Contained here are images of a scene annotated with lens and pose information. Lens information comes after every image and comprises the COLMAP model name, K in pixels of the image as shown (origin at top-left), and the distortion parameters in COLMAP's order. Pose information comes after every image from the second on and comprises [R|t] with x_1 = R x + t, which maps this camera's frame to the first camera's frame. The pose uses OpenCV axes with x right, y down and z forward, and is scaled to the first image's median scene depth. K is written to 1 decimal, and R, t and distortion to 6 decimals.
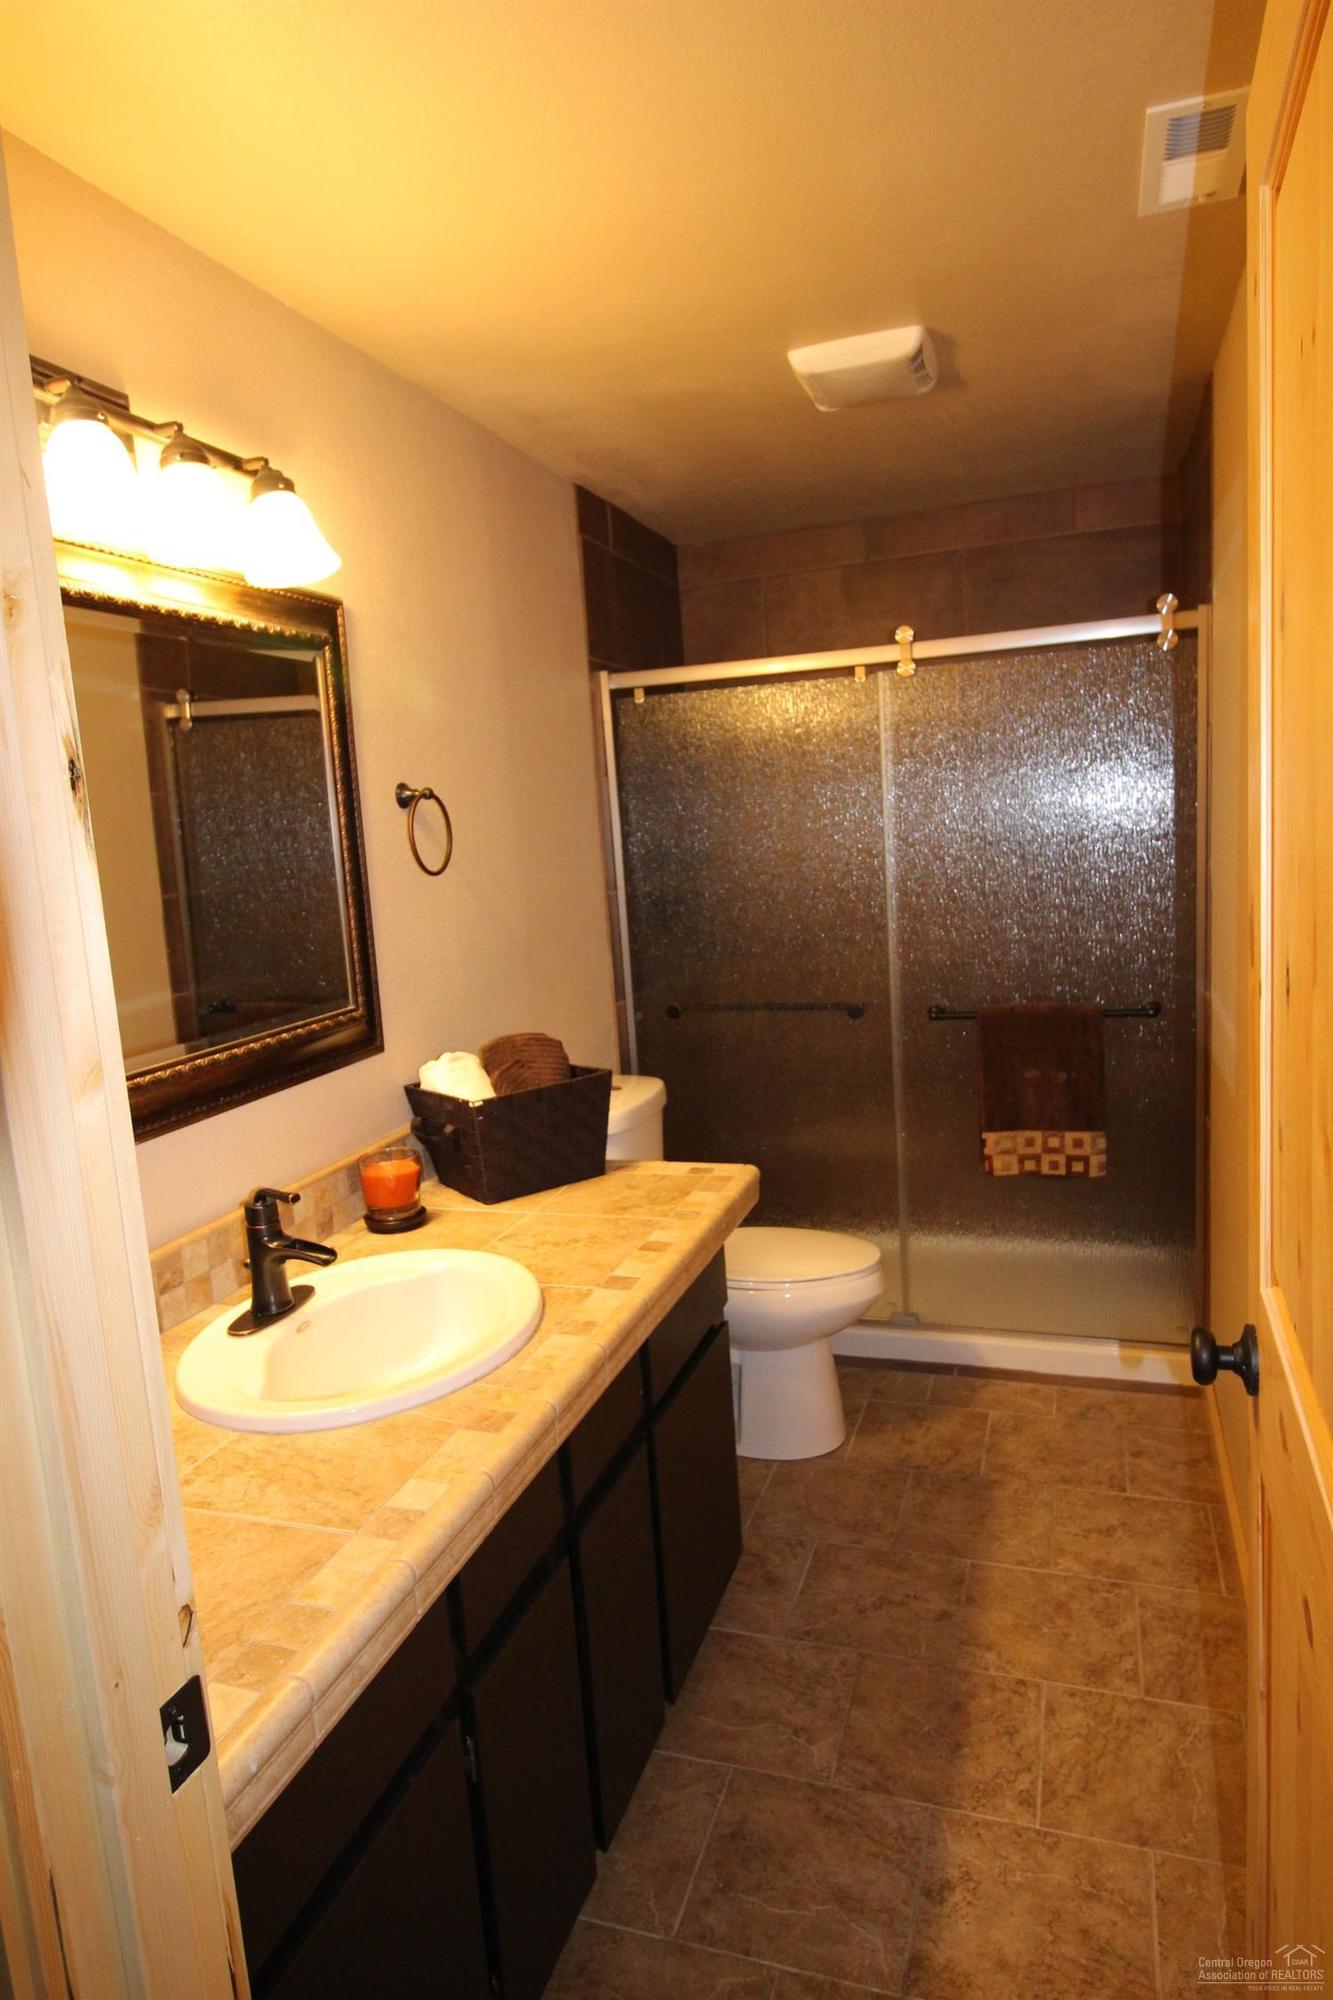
lens RADIAL K [[1174.7, 0, 666.5], [0, 1174.7, 1000.0], [0, 0, 1]] dist [0.003571, 0.000092]
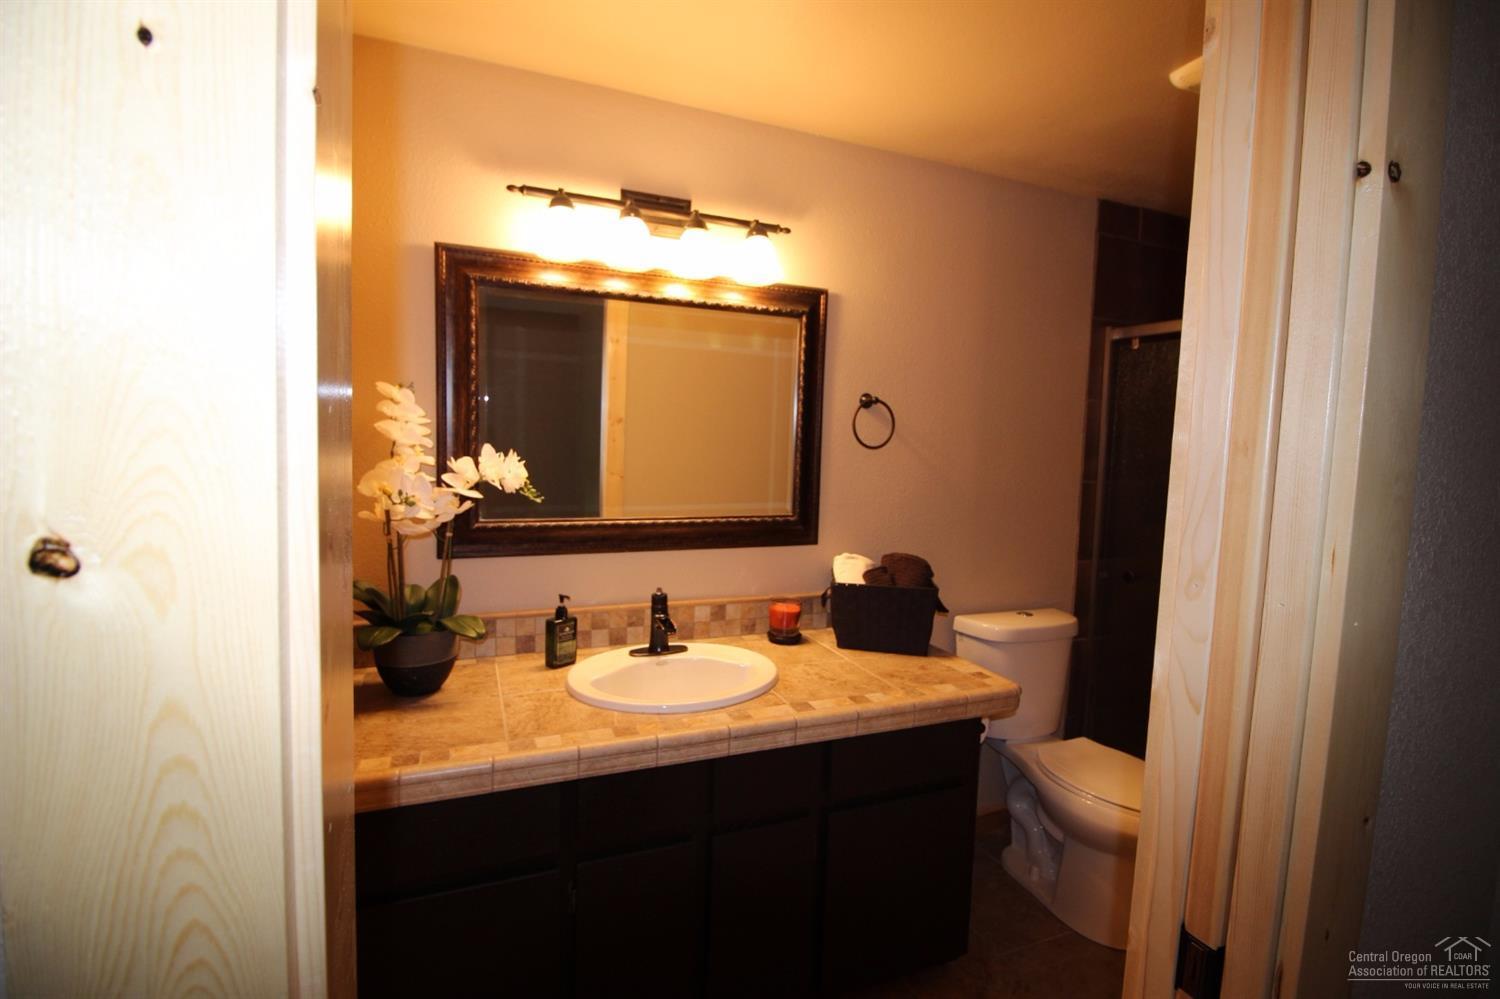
lens RADIAL K [[684.0, 0, 757.0], [0, 684.0, 488.7], [0, 0, 1]] dist [-0.000277, -0.000207]
pose [[0.663408, 0.141555, -0.734746, 0.473710], [-0.185058, 0.982477, 0.022192, -0.047073], [0.725013, 0.121248, 0.677979, 0.259351]]
